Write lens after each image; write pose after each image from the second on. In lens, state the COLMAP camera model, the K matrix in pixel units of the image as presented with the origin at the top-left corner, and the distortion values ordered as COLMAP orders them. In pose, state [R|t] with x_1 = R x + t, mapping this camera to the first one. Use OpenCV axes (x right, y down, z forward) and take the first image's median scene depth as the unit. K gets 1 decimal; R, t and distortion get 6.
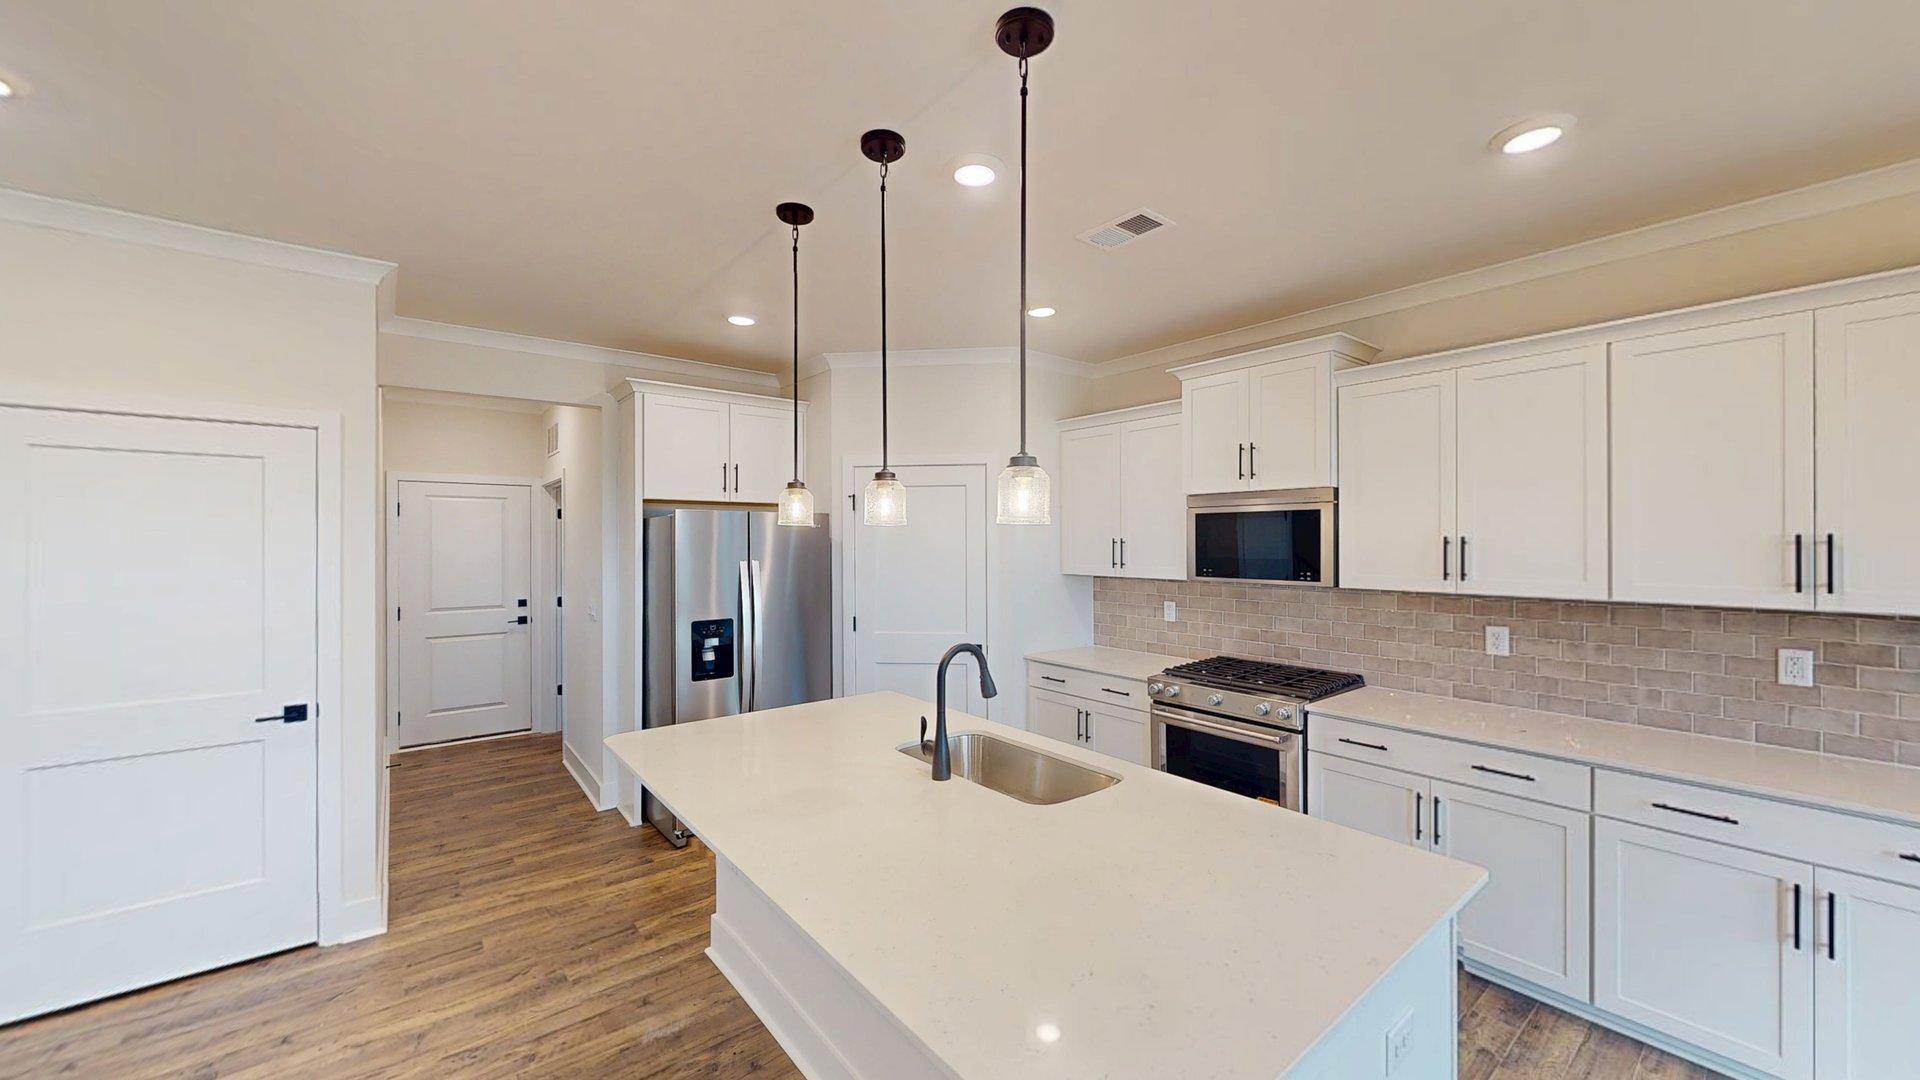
lens RADIAL K [[703.6, 0, 959.8], [0, 703.6, 542.5], [0, 0, 1]] dist [0.000383, -0.000024]
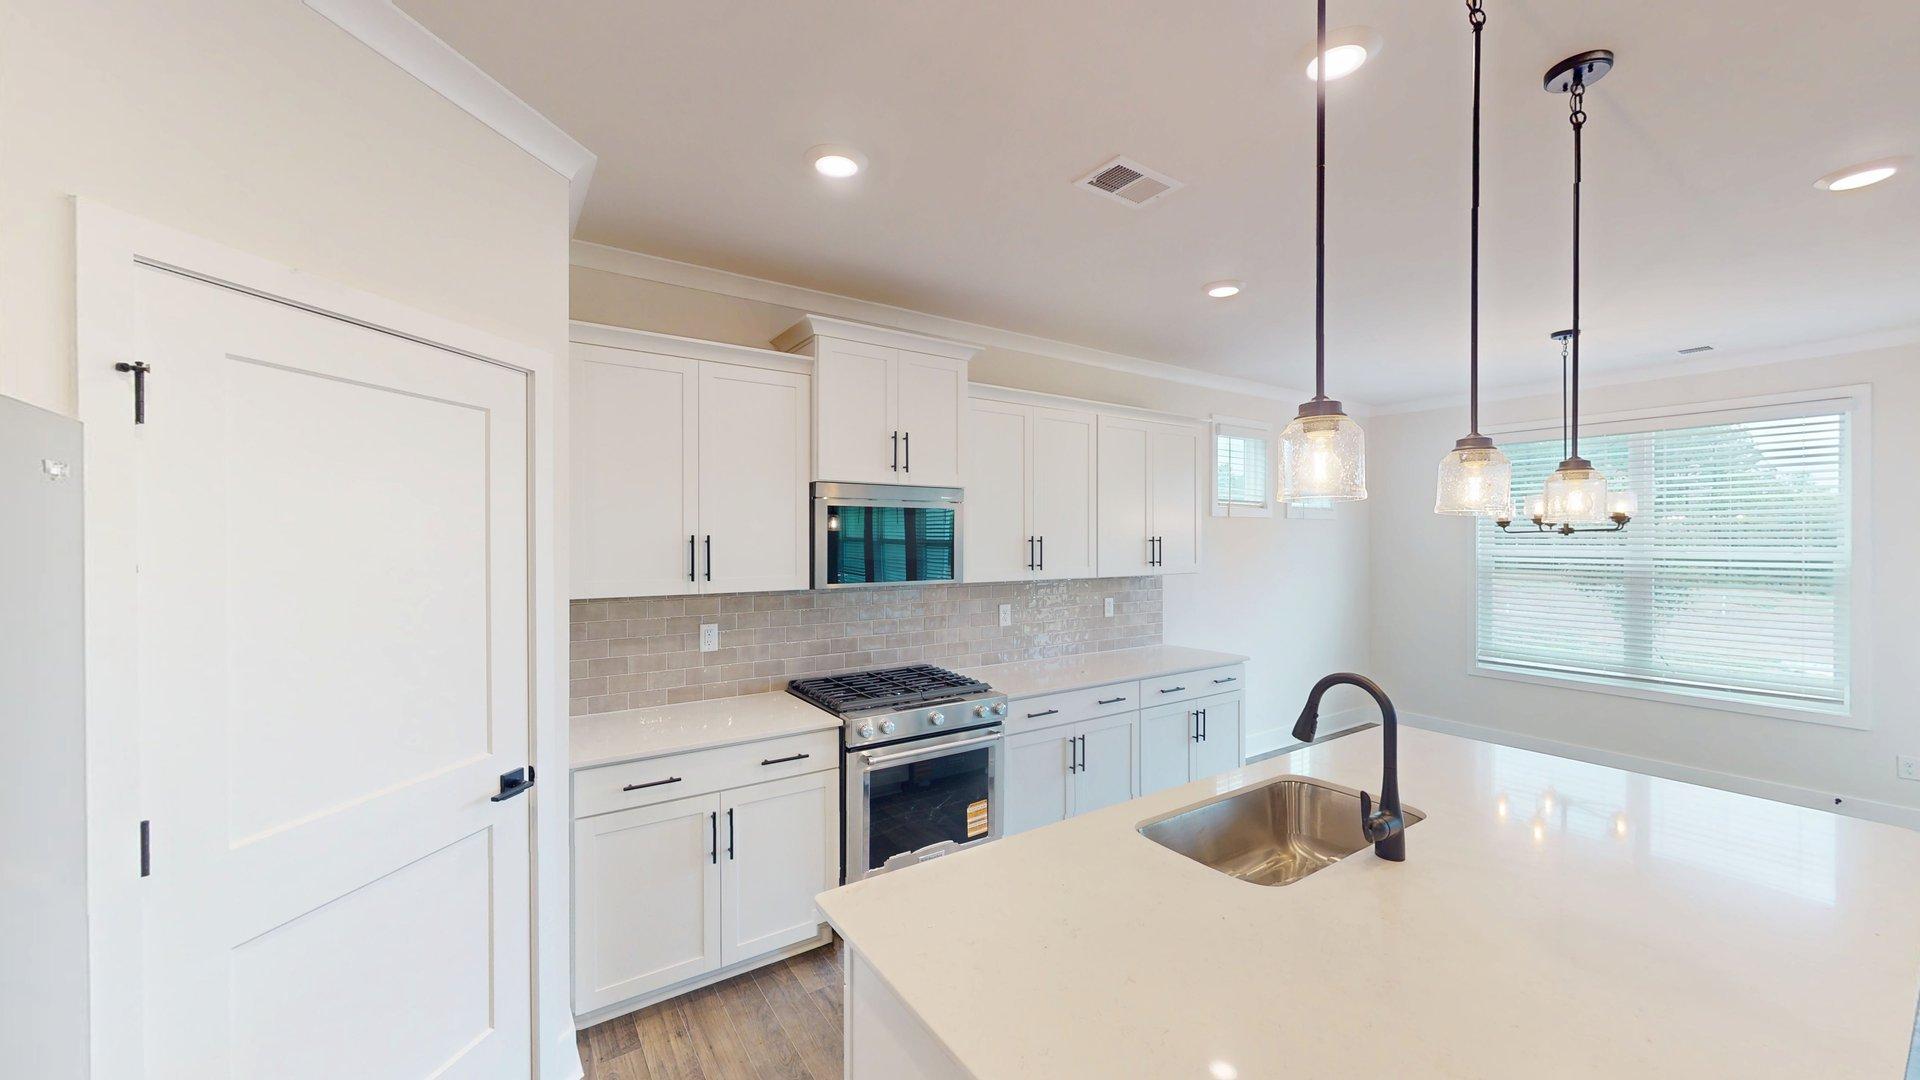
lens RADIAL K [[703.6, 0, 959.8], [0, 703.6, 542.5], [0, 0, 1]] dist [0.000383, -0.000024]
pose [[0.084718, -0.001154, 0.996404, -0.578611], [0.003370, 0.999994, 0.000872, 0.001102], [-0.996399, 0.003284, 0.084722, 0.999154]]
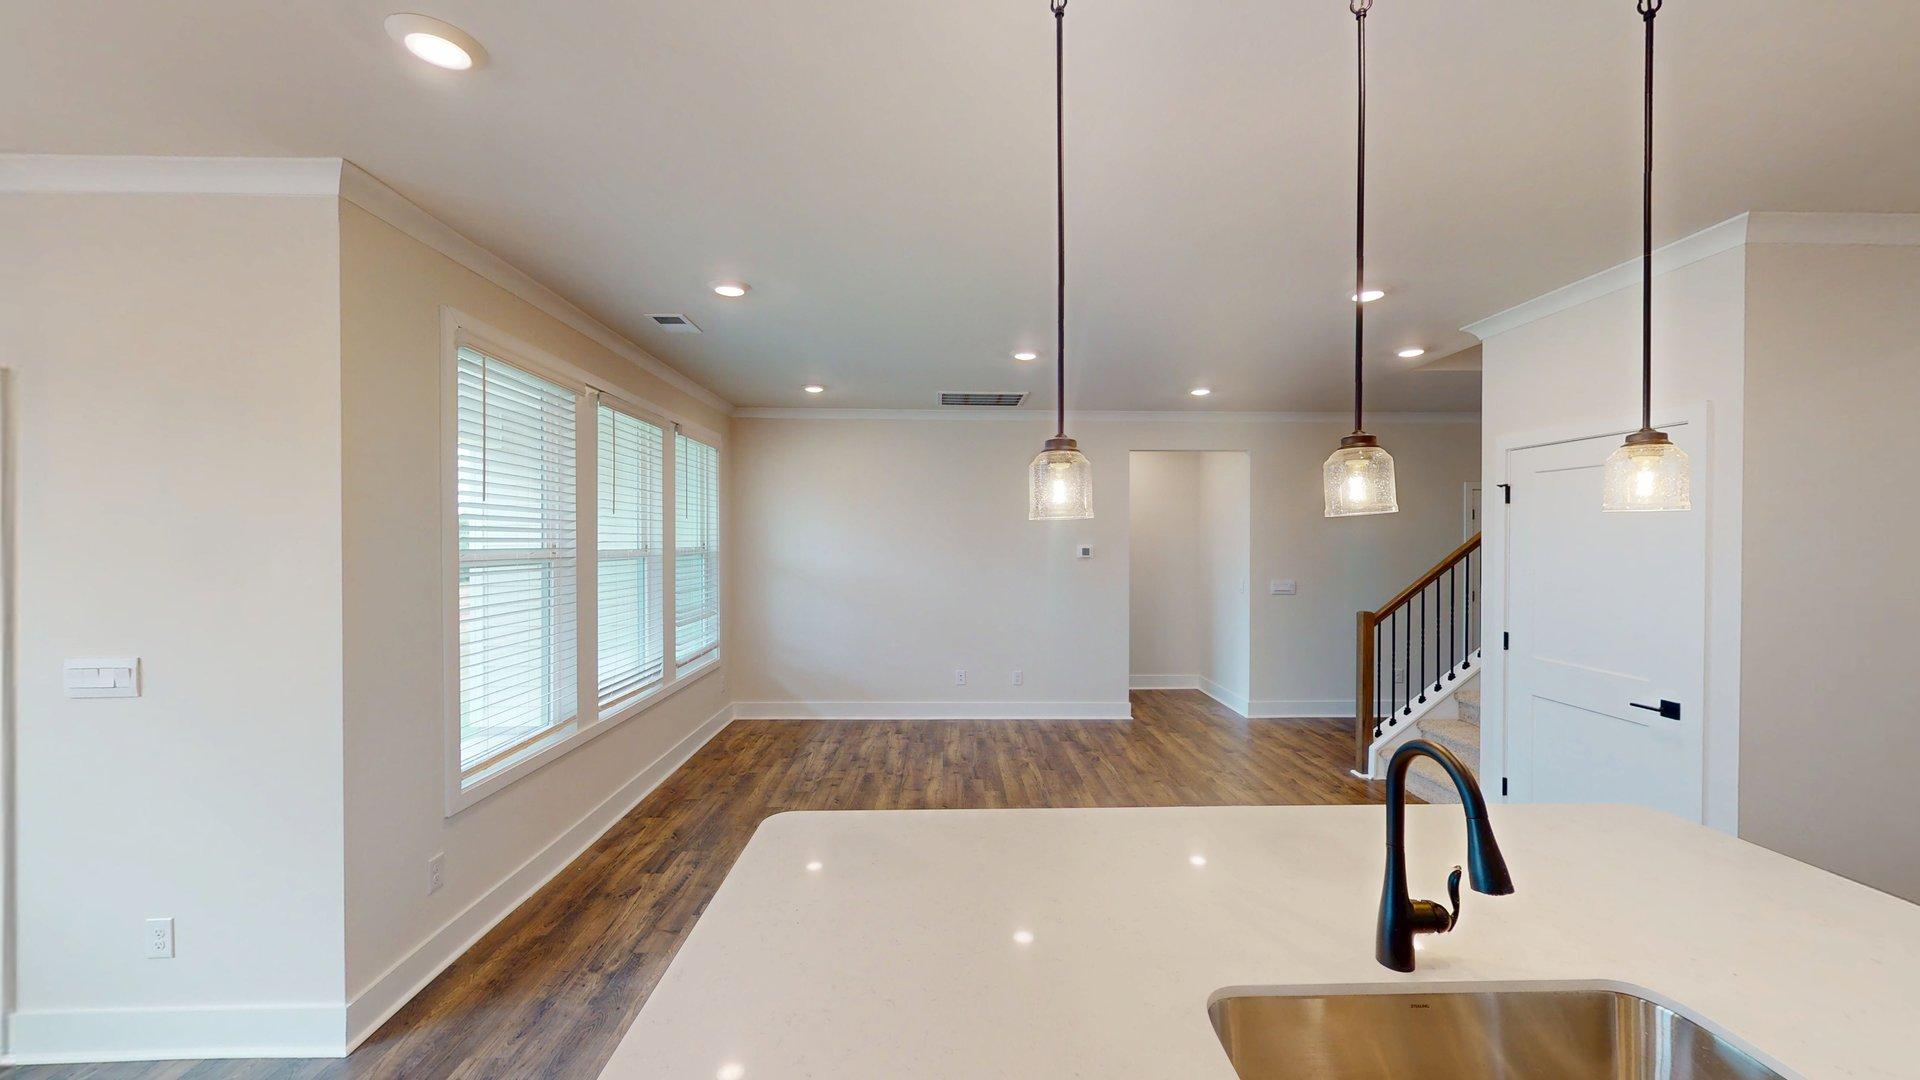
lens RADIAL K [[705.0, 0, 962.1], [0, 705.0, 541.3], [0, 0, 1]] dist [-0.001447, 0.000488]
pose [[-0.603319, 0.005815, -0.797478, 0.456100], [-0.003504, 0.999944, 0.009942, -0.005838], [0.797492, 0.008793, -0.603265, 0.764836]]
